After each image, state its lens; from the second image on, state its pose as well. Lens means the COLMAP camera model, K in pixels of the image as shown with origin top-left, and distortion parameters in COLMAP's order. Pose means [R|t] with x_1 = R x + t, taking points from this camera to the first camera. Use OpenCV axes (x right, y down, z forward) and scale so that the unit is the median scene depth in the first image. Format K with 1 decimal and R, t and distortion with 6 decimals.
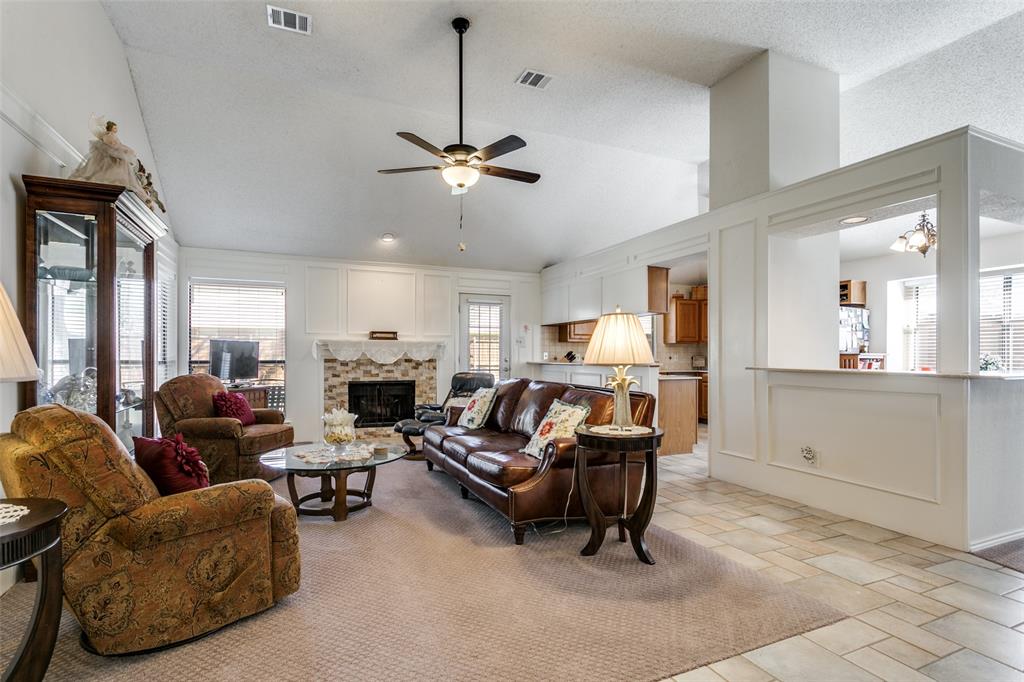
lens RADIAL K [[500.1, 0, 512.0], [0, 500.1, 357.3], [0, 0, 1]] dist [-0.011212, 0.003175]
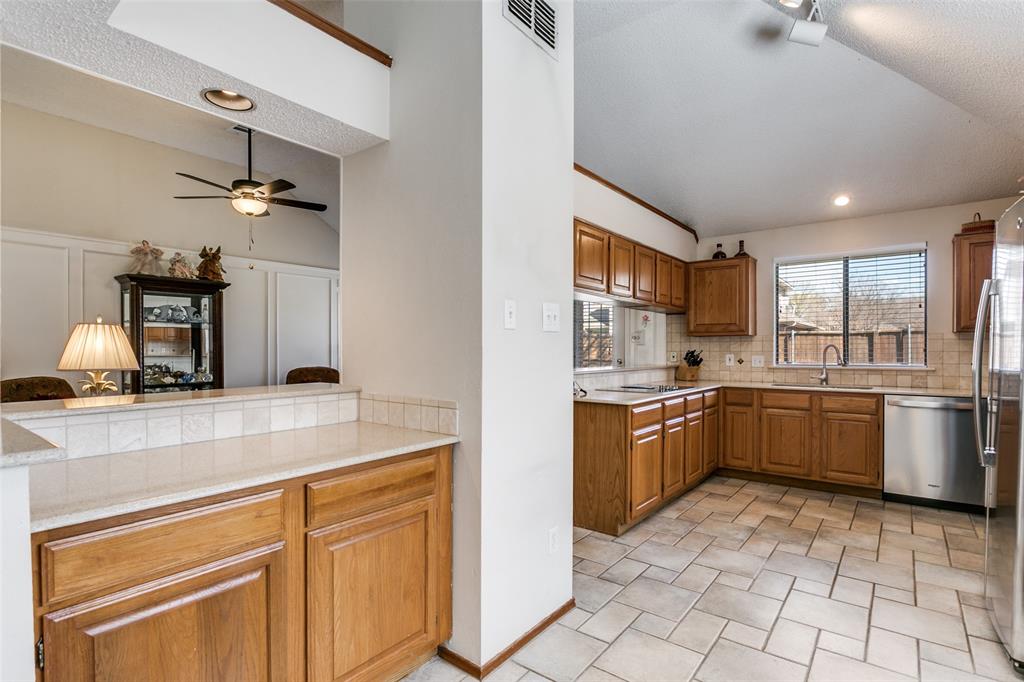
lens RADIAL K [[500.1, 0, 511.2], [0, 500.1, 352.5], [0, 0, 1]] dist [-0.011212, 0.003175]
pose [[0.474365, 0.005210, -0.880313, 0.955152], [-0.003088, 0.999986, 0.004254, -0.018291], [0.880323, 0.000701, 0.474374, 0.766149]]
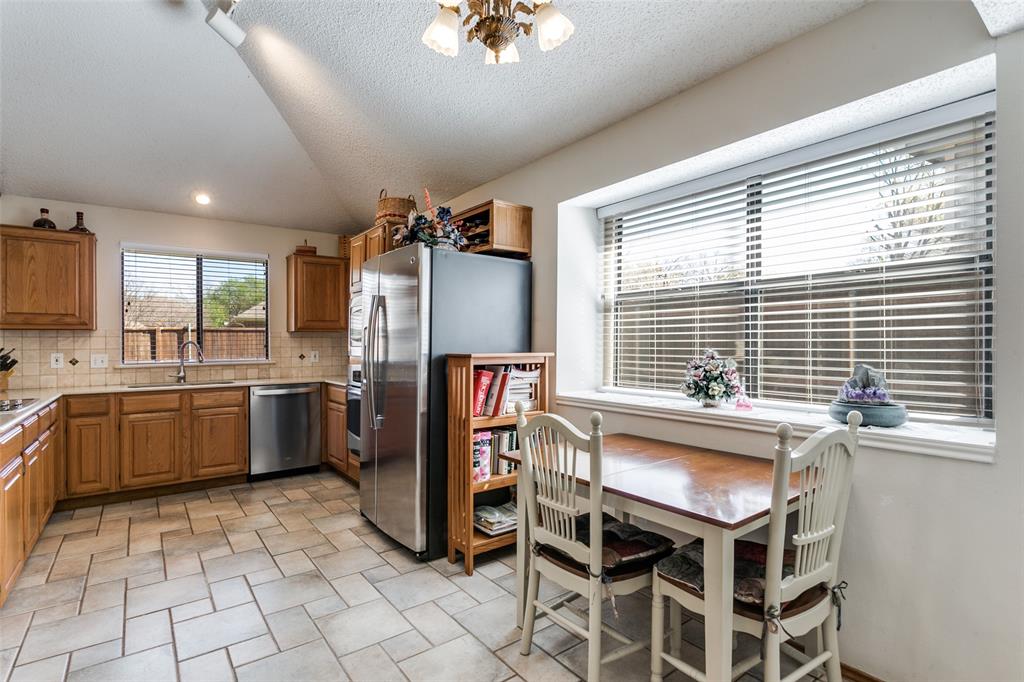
lens RADIAL K [[500.1, 0, 512.0], [0, 500.1, 342.4], [0, 0, 1]] dist [-0.011212, 0.003175]
pose [[0.972898, -0.006159, 0.231151, 0.781744], [0.007880, 0.999948, -0.006524, -0.018237], [-0.231098, 0.008169, 0.972896, 0.701832]]
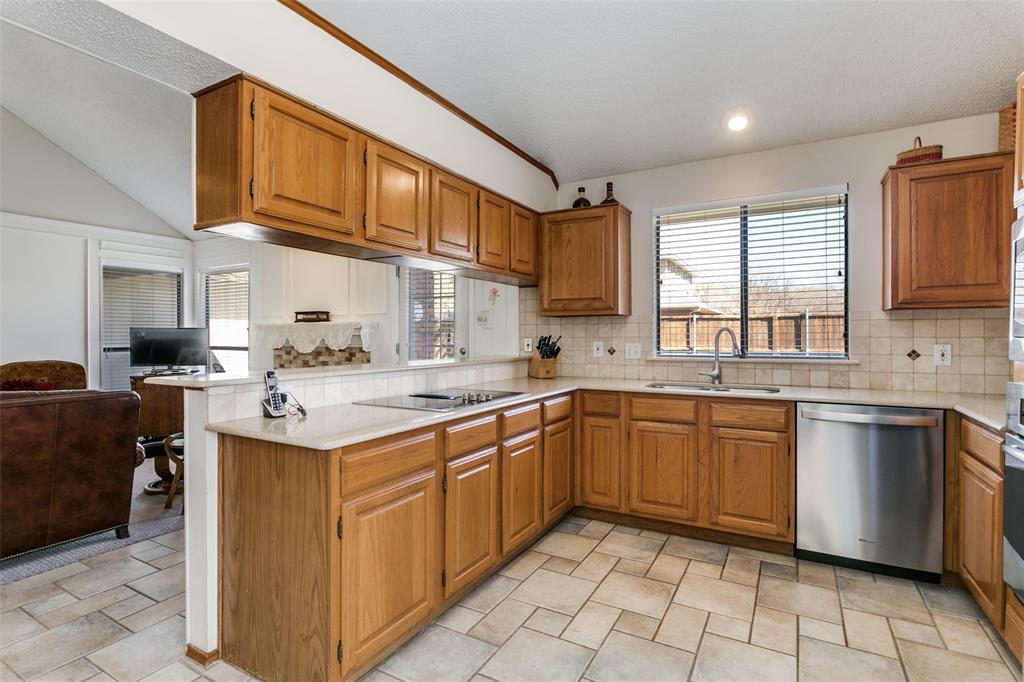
lens RADIAL K [[500.1, 0, 509.9], [0, 500.1, 336.8], [0, 0, 1]] dist [-0.011212, 0.003175]
pose [[0.599280, 0.001661, -0.800538, 0.775991], [-0.001402, 0.999998, 0.001026, -0.019100], [0.800539, 0.000507, 0.599281, 1.113187]]
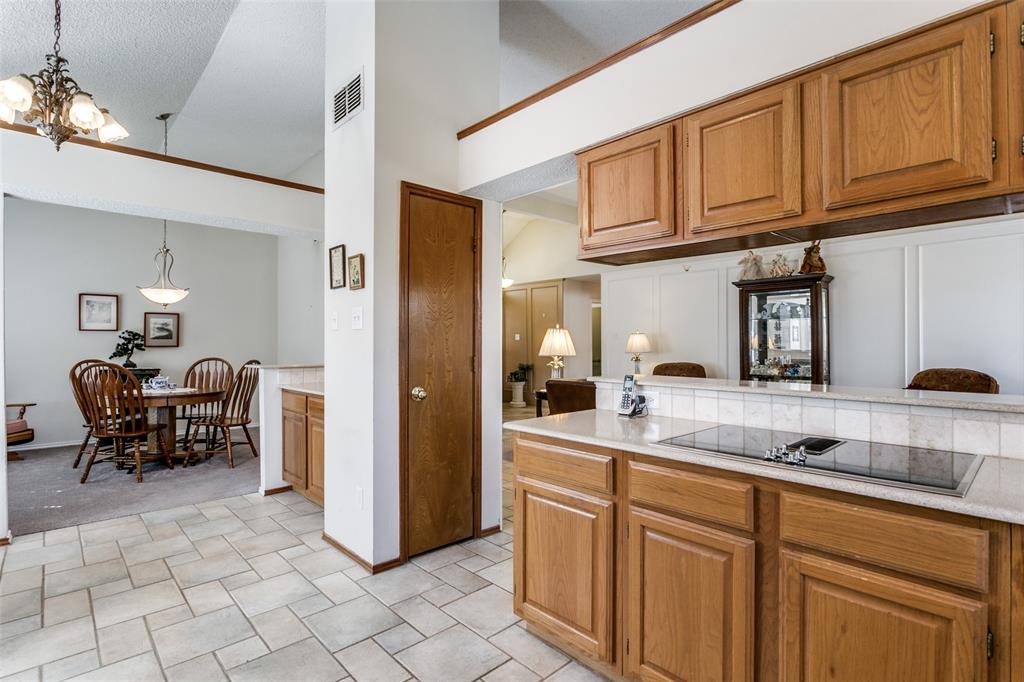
lens RADIAL K [[500.1, 0, 525.6], [0, 500.1, 340.2], [0, 0, 1]] dist [-0.011212, 0.003175]
pose [[-0.940733, -0.002733, -0.339136, 0.578761], [-0.002070, 0.999995, -0.002317, -0.022127], [0.339141, -0.001478, -0.940735, 1.636969]]
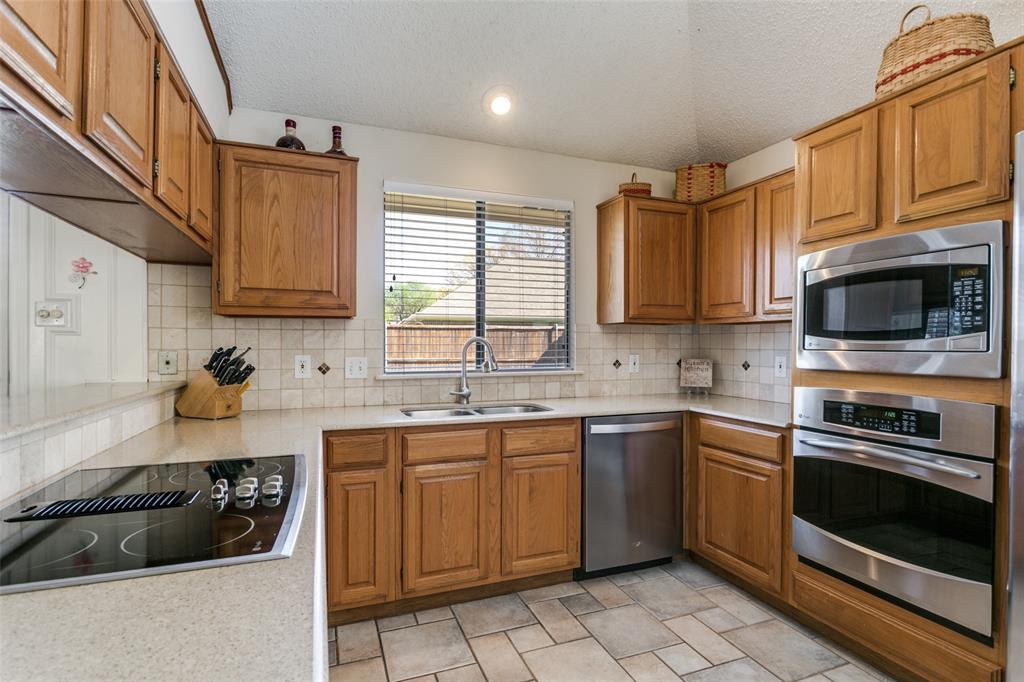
lens RADIAL K [[500.1, 0, 510.4], [0, 500.1, 346.5], [0, 0, 1]] dist [-0.011212, 0.003175]
pose [[0.999008, 0.002749, -0.044442, 0.473755], [-0.002705, 0.999996, 0.001052, -0.021766], [0.044444, -0.000931, 0.999011, 1.170493]]
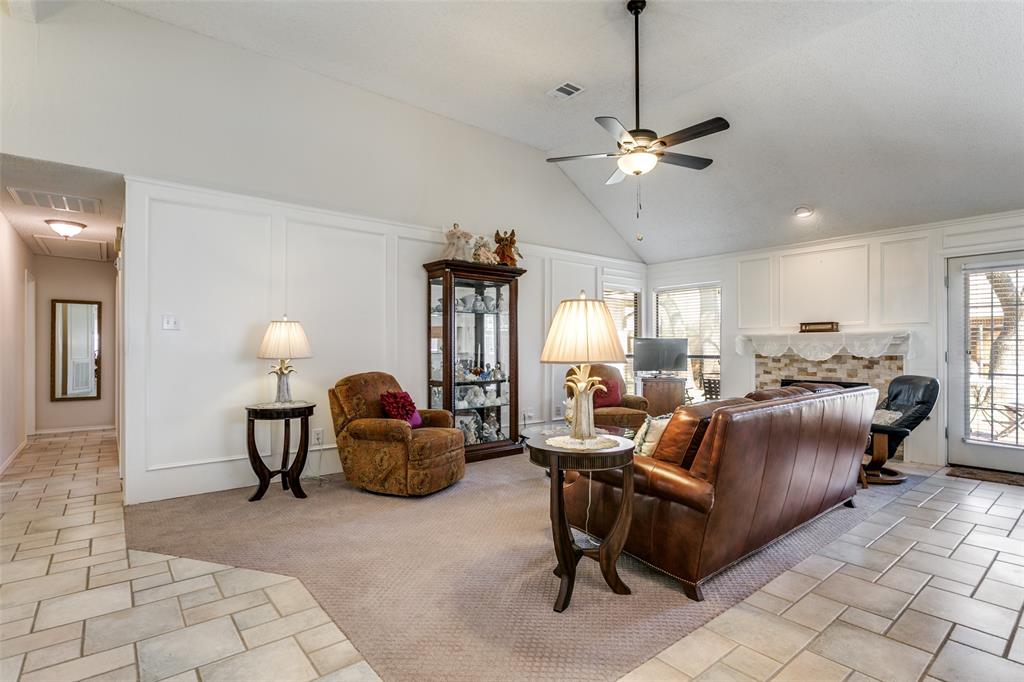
lens RADIAL K [[500.1, 0, 511.9], [0, 500.1, 342.4], [0, 0, 1]] dist [-0.011212, 0.003175]
pose [[0.267624, -0.015081, -0.963405, 0.582801], [-0.004951, 0.999843, -0.017026, -0.001569], [0.963511, 0.009326, 0.267508, 0.400545]]
